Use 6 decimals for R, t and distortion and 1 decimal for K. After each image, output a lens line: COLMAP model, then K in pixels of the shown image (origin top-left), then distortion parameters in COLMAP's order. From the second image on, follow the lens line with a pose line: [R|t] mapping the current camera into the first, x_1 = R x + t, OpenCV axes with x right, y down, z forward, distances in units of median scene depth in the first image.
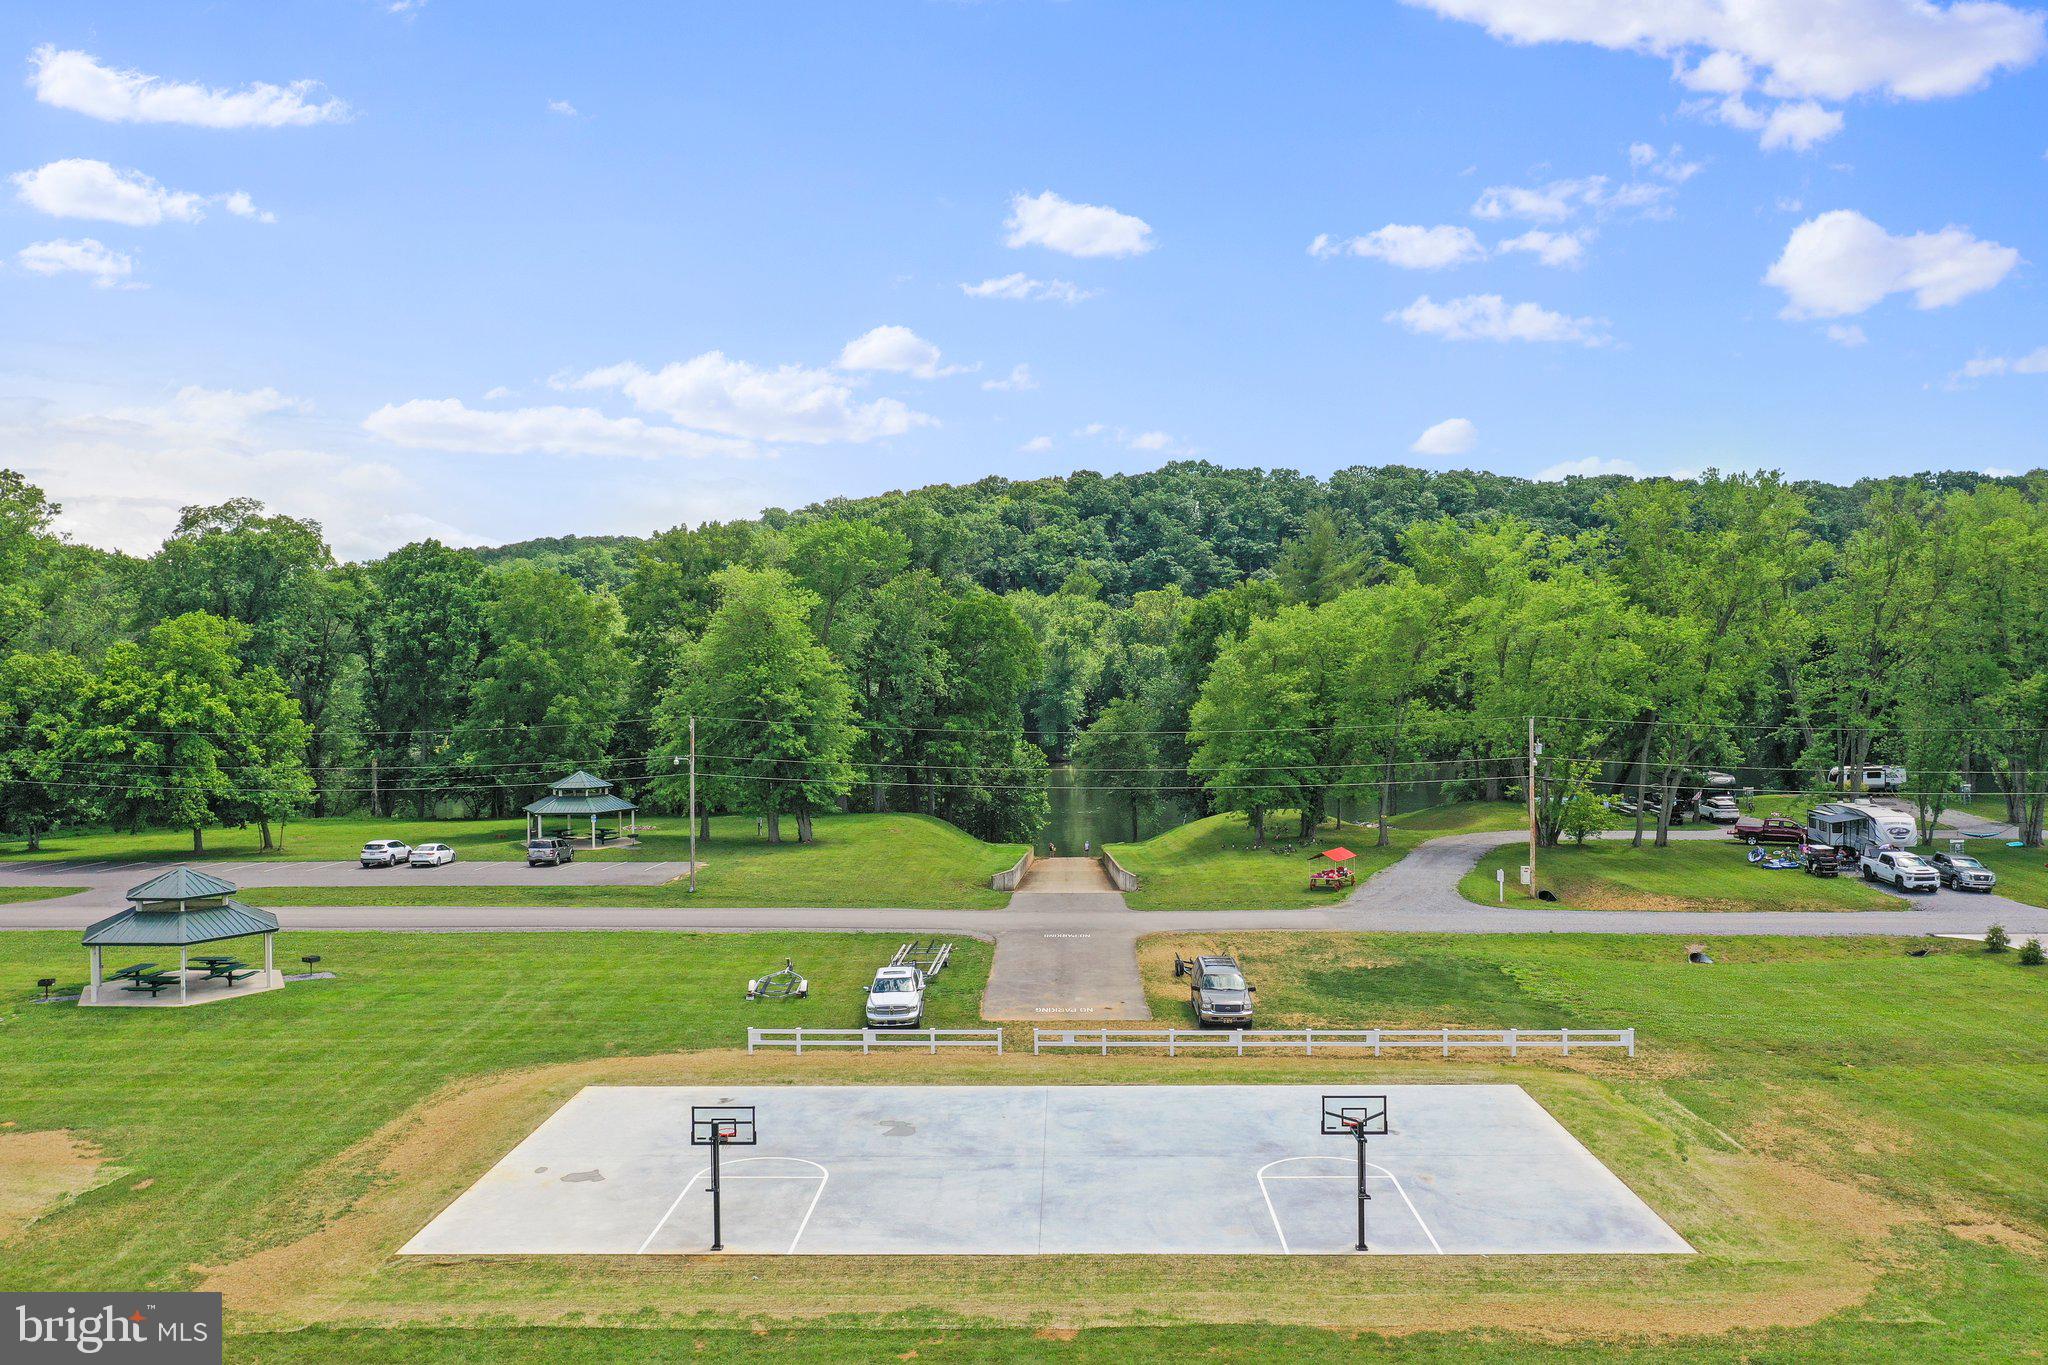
lens RADIAL K [[1706.9, 0, 1030.4], [0, 1706.9, 677.5], [0, 0, 1]] dist [0.005446, -0.005145]
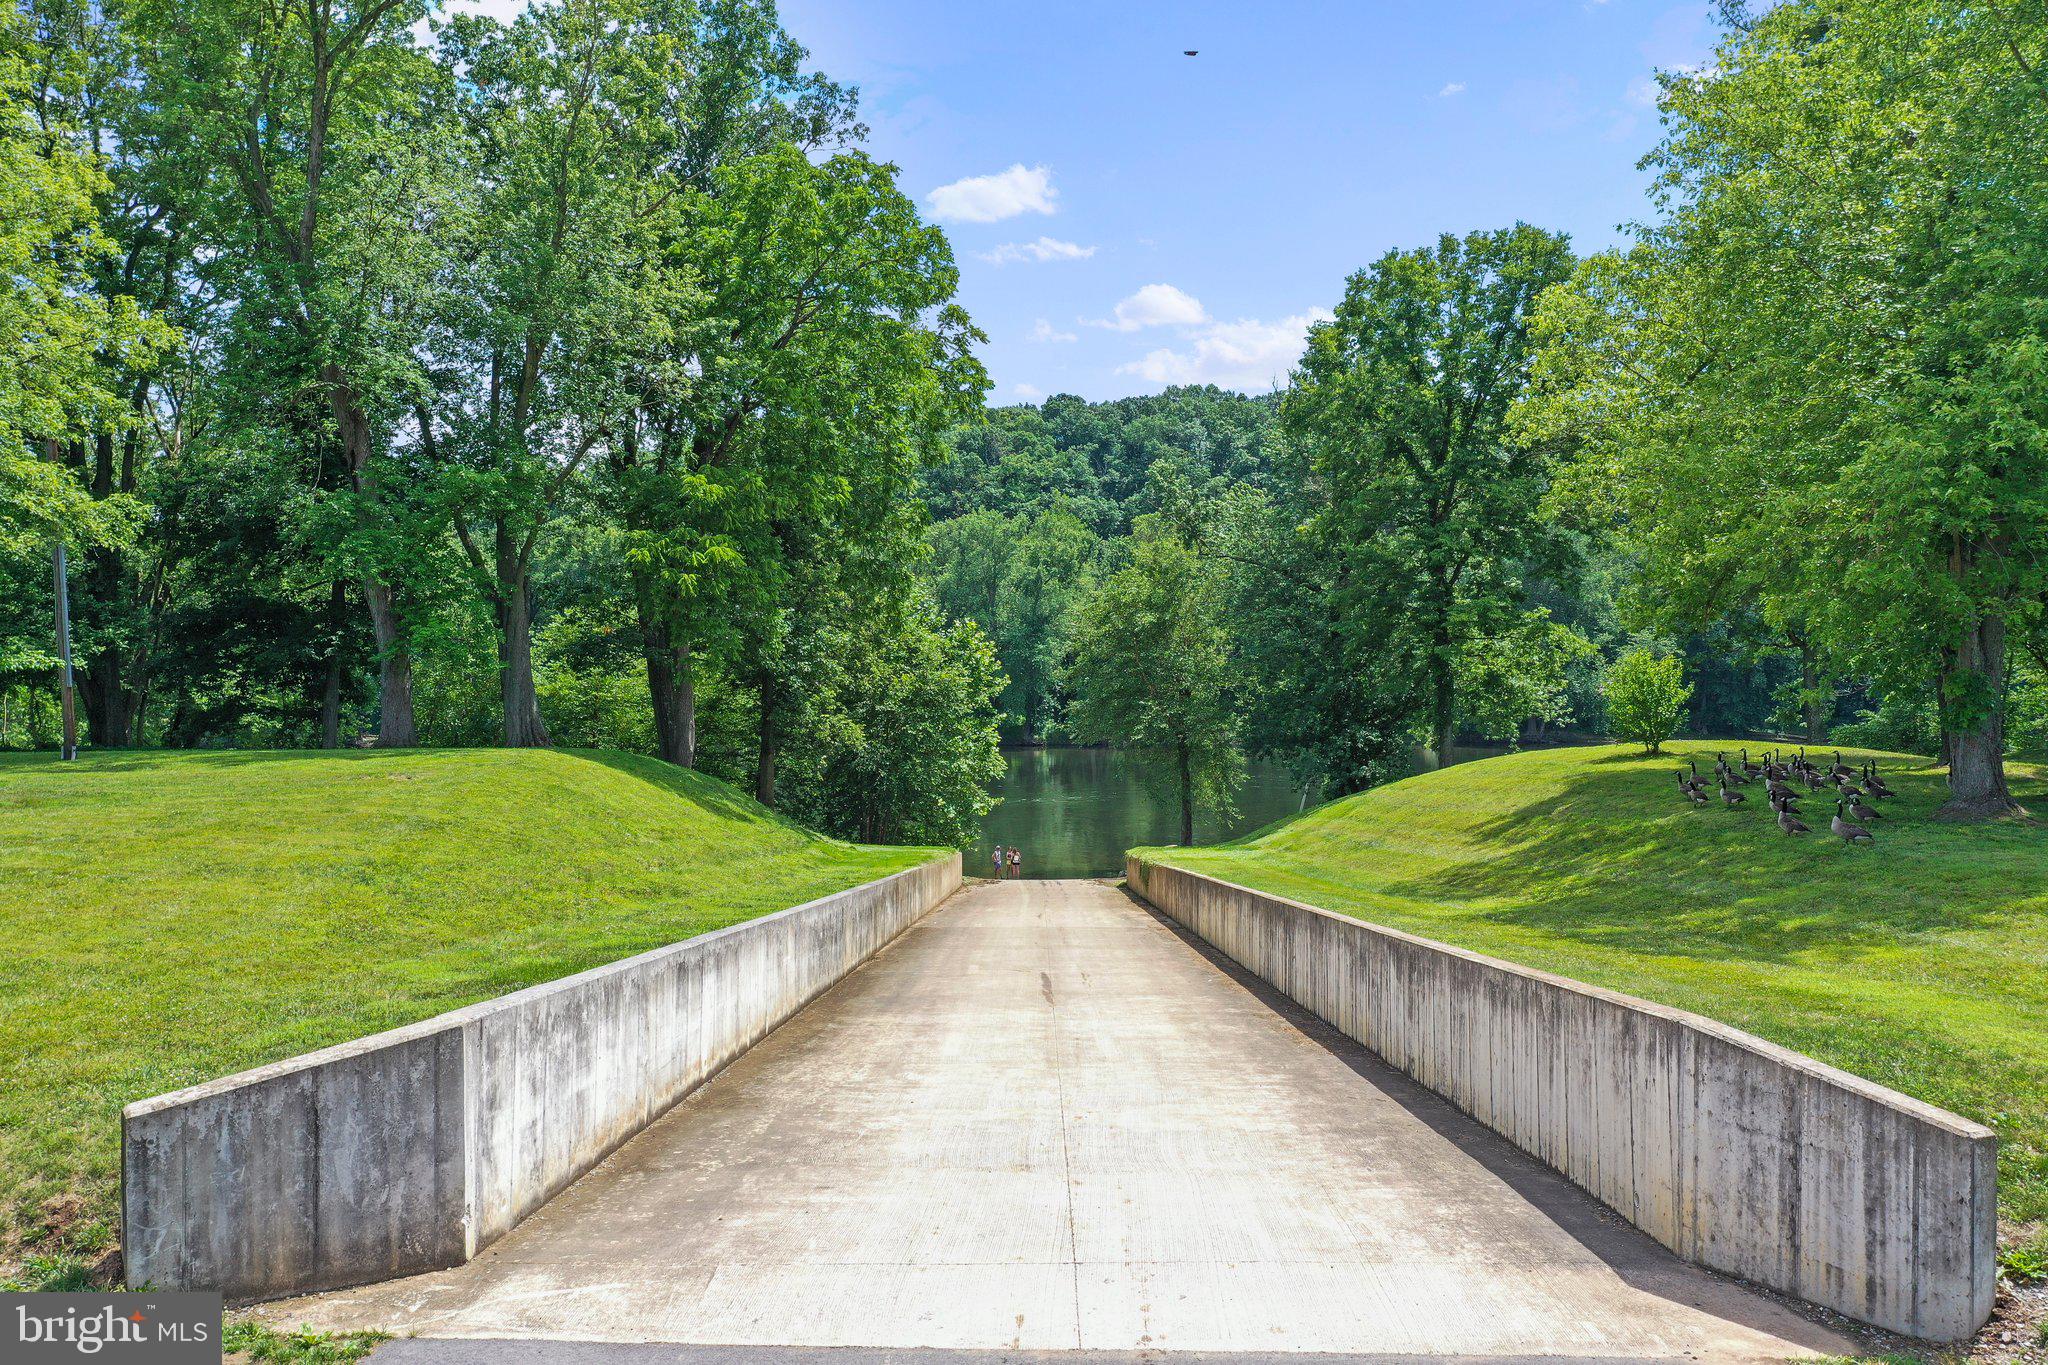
lens RADIAL K [[1706.9, 0, 1023.5], [0, 1706.9, 688.5], [0, 0, 1]] dist [0.005446, -0.005145]
pose [[0.999874, 0.008903, 0.013109, 0.003996], [-0.008840, 0.999949, -0.004878, 0.022512], [-0.013152, 0.004761, 0.999902, 0.217129]]
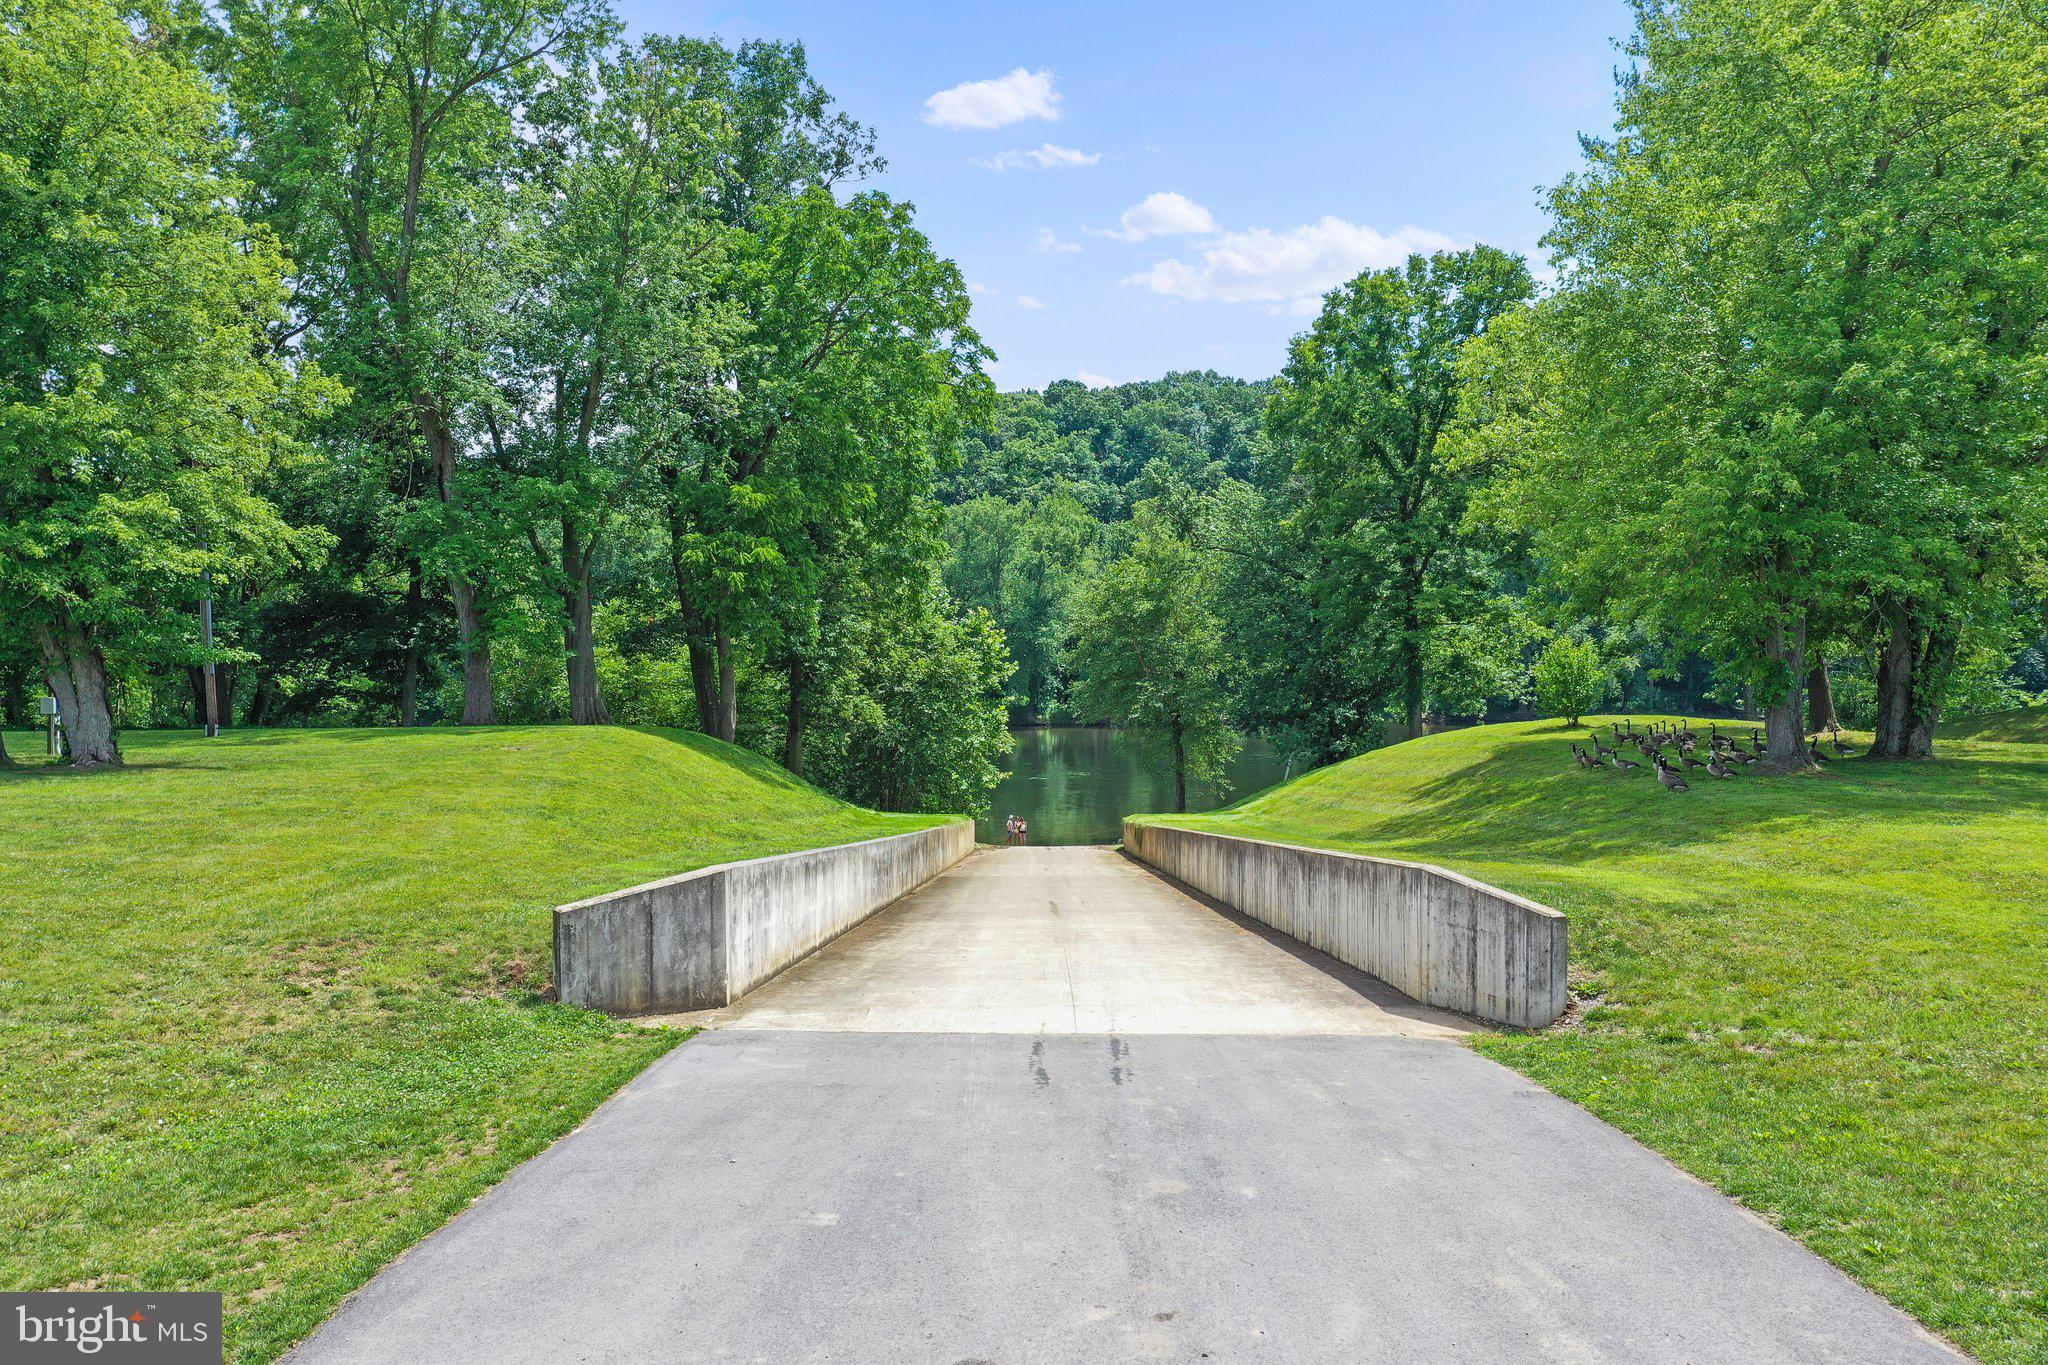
lens RADIAL K [[1706.9, 0, 1024.4], [0, 1706.9, 676.2], [0, 0, 1]] dist [0.005446, -0.005145]
pose [[0.999912, 0.005388, 0.012103, 0.003443], [-0.005379, 0.999985, -0.000799, 0.022407], [-0.012107, 0.000733, 0.999926, 0.201988]]
